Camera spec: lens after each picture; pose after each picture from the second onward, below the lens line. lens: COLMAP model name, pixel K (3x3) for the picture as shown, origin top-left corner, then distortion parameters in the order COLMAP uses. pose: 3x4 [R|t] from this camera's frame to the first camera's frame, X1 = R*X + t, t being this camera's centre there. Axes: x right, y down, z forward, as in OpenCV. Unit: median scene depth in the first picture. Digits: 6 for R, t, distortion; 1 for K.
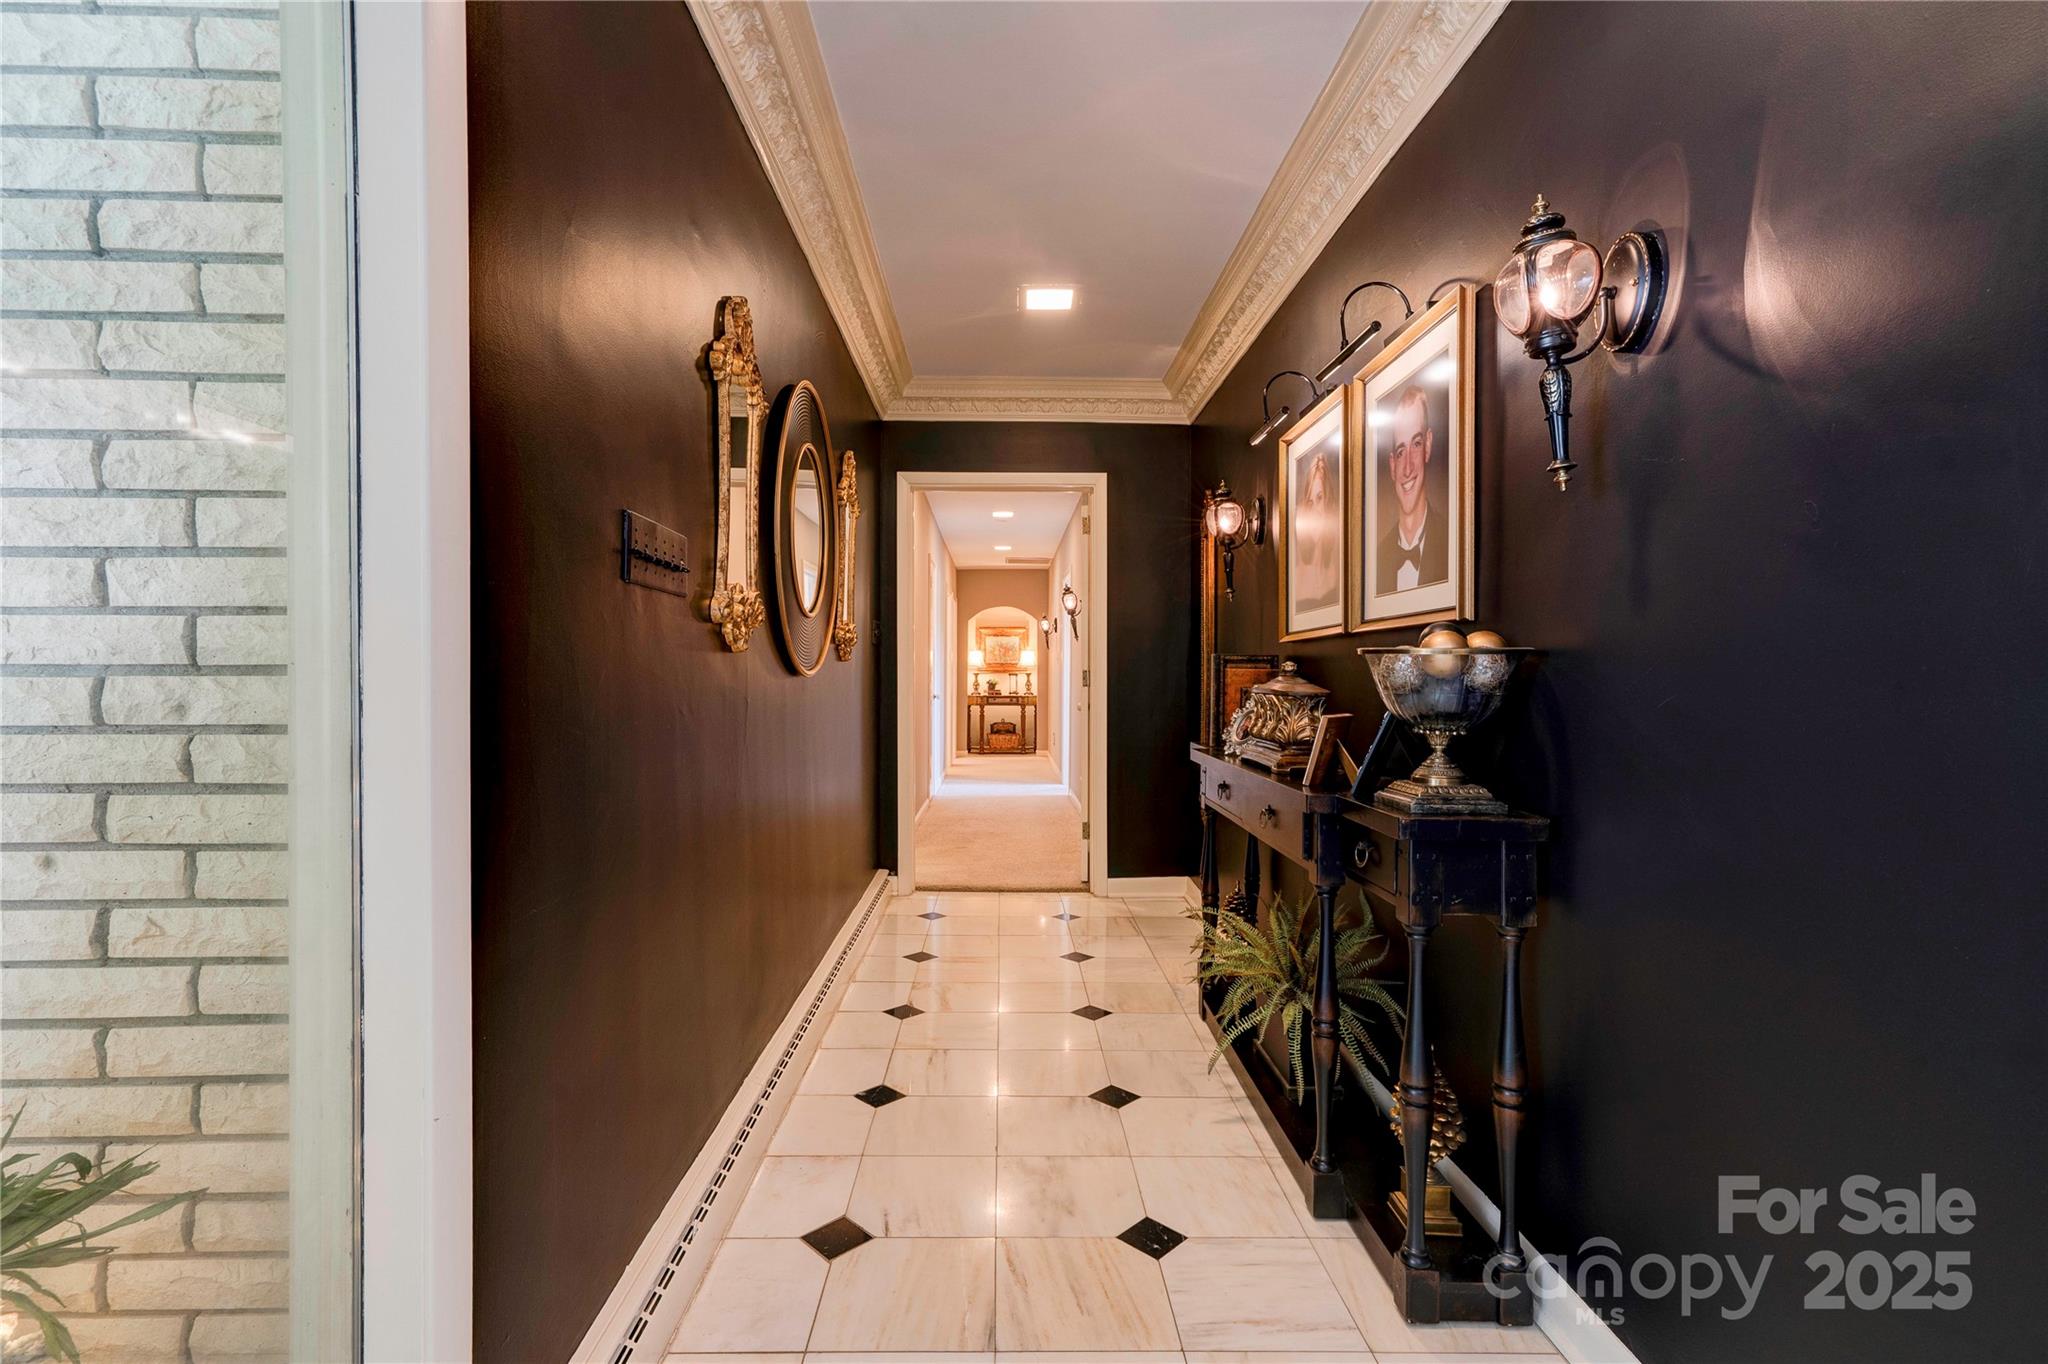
lens RADIAL K [[927.8, 0, 1025.3], [0, 927.8, 682.0], [0, 0, 1]] dist [-0.000203, 0.006545]
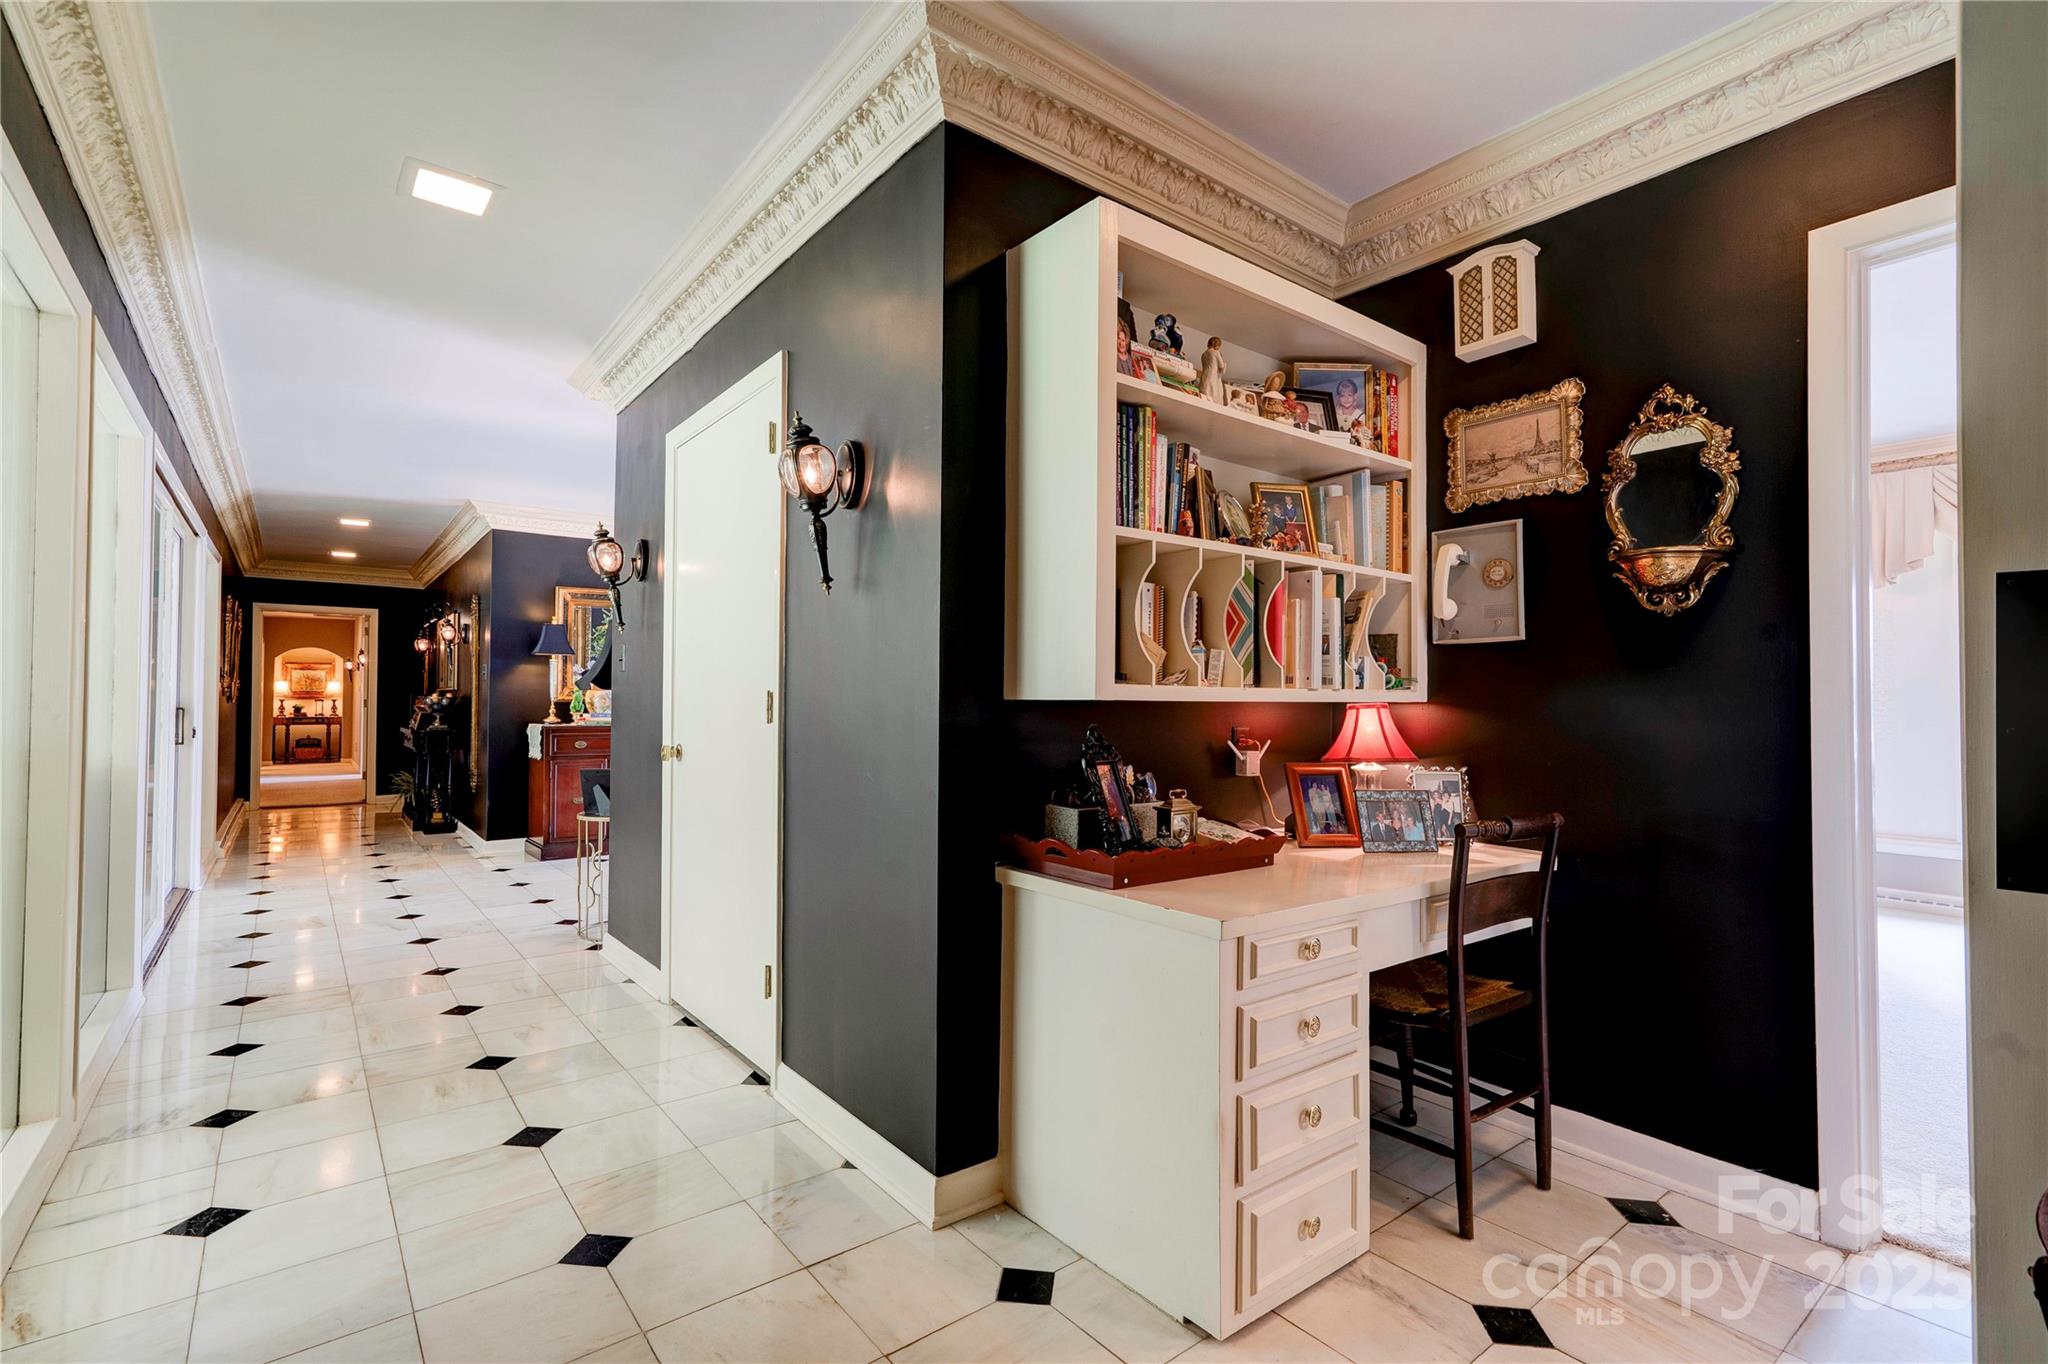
lens RADIAL K [[927.8, 0, 1022.7], [0, 927.8, 679.0], [0, 0, 1]] dist [-0.000203, 0.006545]
pose [[0.803082, 0.012397, 0.595739, 0.001849], [0.005046, 0.999606, -0.027604, 0.002647], [-0.595847, 0.025174, 0.802703, -0.615470]]
